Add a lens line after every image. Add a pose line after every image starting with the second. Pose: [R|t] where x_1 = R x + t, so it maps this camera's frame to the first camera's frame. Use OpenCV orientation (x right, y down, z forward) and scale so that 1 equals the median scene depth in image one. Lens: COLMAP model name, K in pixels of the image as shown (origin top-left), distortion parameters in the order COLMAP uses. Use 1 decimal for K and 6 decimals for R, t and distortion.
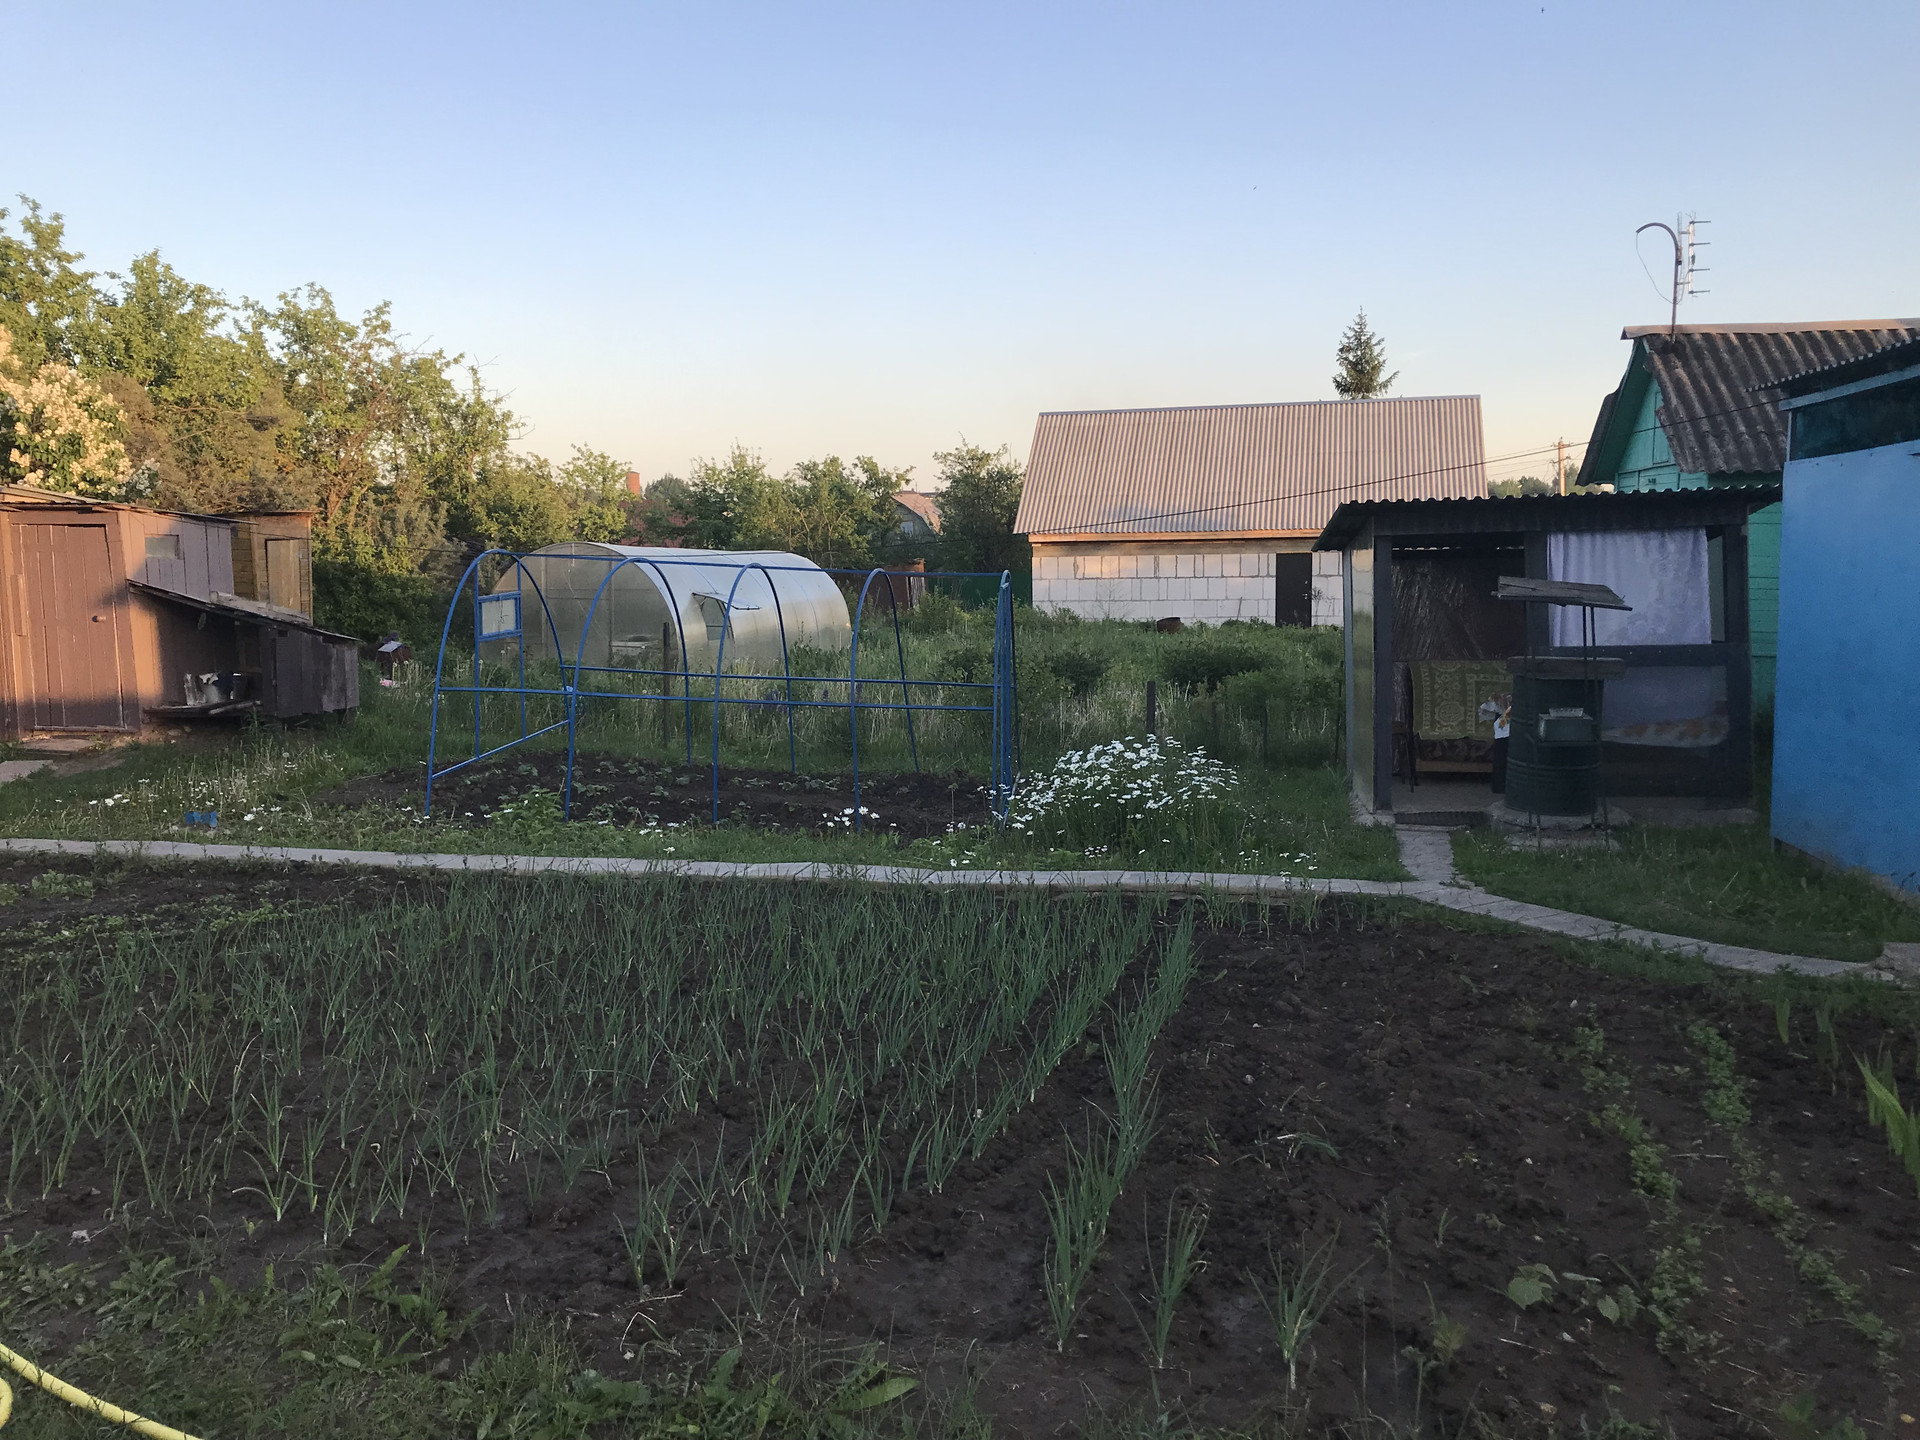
lens RADIAL K [[1535.0, 0, 965.0], [0, 1535.0, 684.7], [0, 0, 1]] dist [-0.001343, 0.008839]
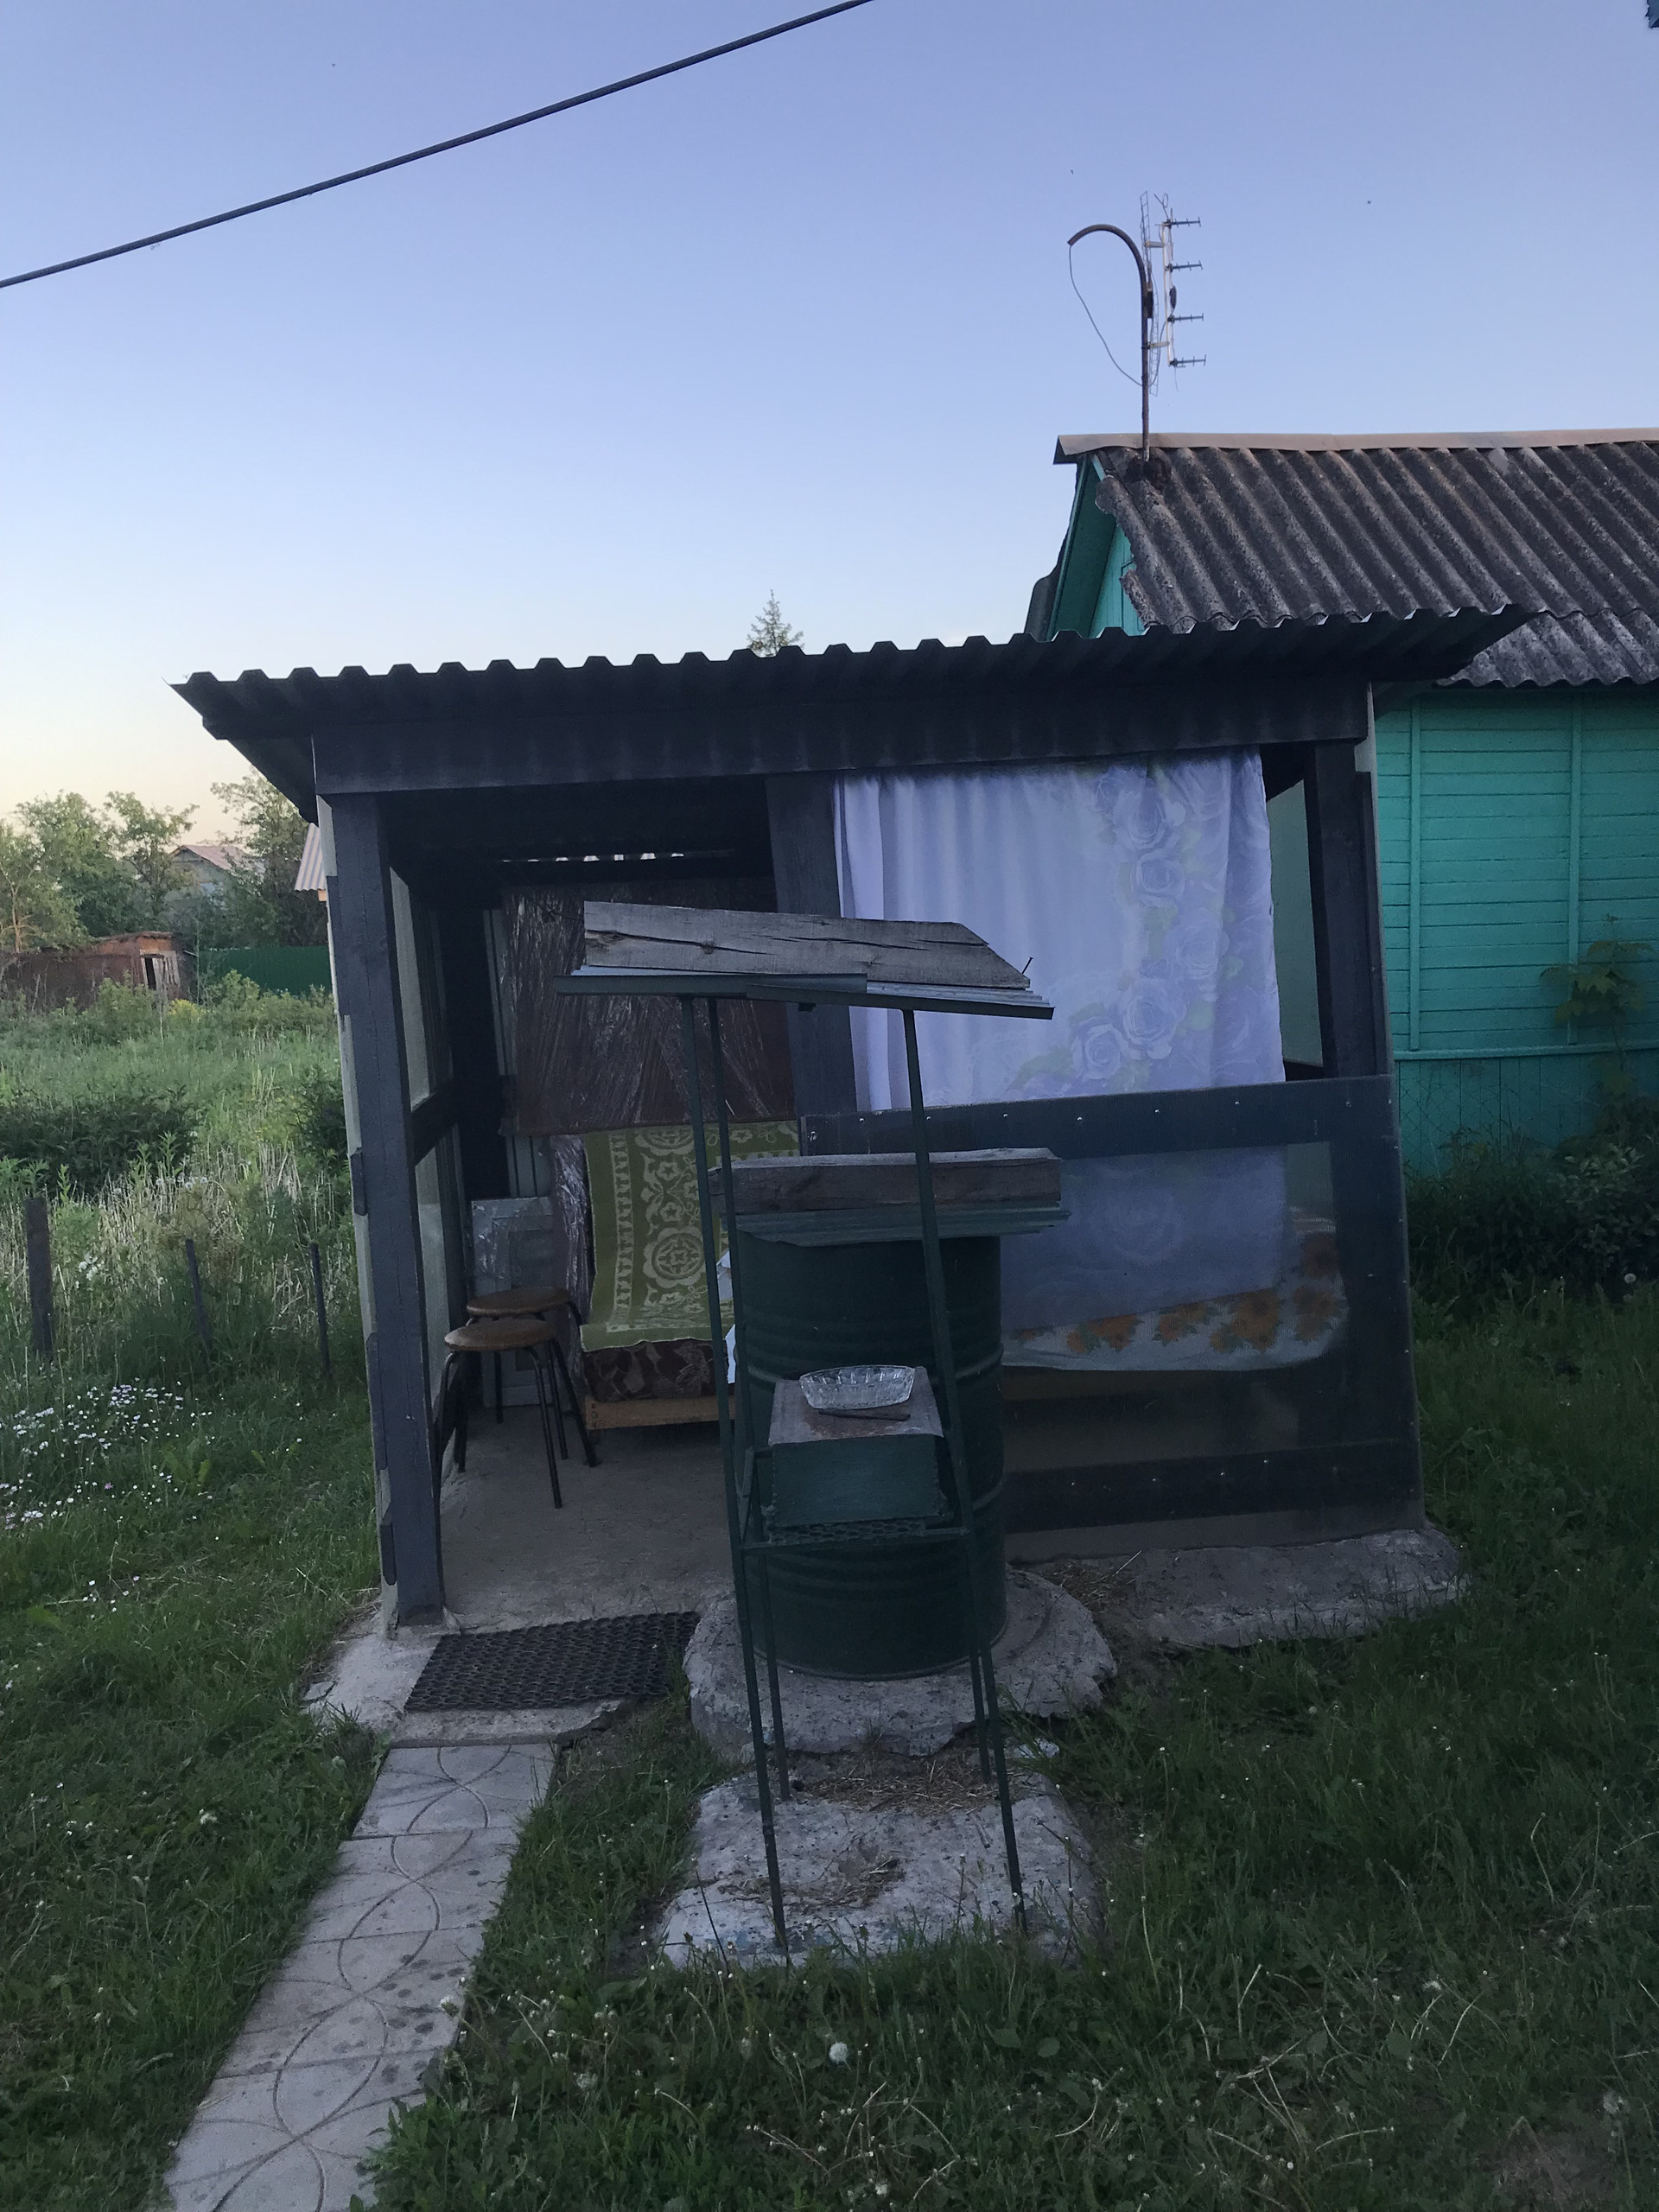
lens RADIAL K [[1787.7, 0, 829.5], [0, 1787.7, 1106.0], [0, 0, 1]] dist [0.007170, 0.006843]
pose [[0.967506, -0.057944, 0.246118, 0.204159], [0.052948, 0.998236, 0.026872, -0.027500], [-0.247240, -0.012967, 0.968867, 0.455213]]
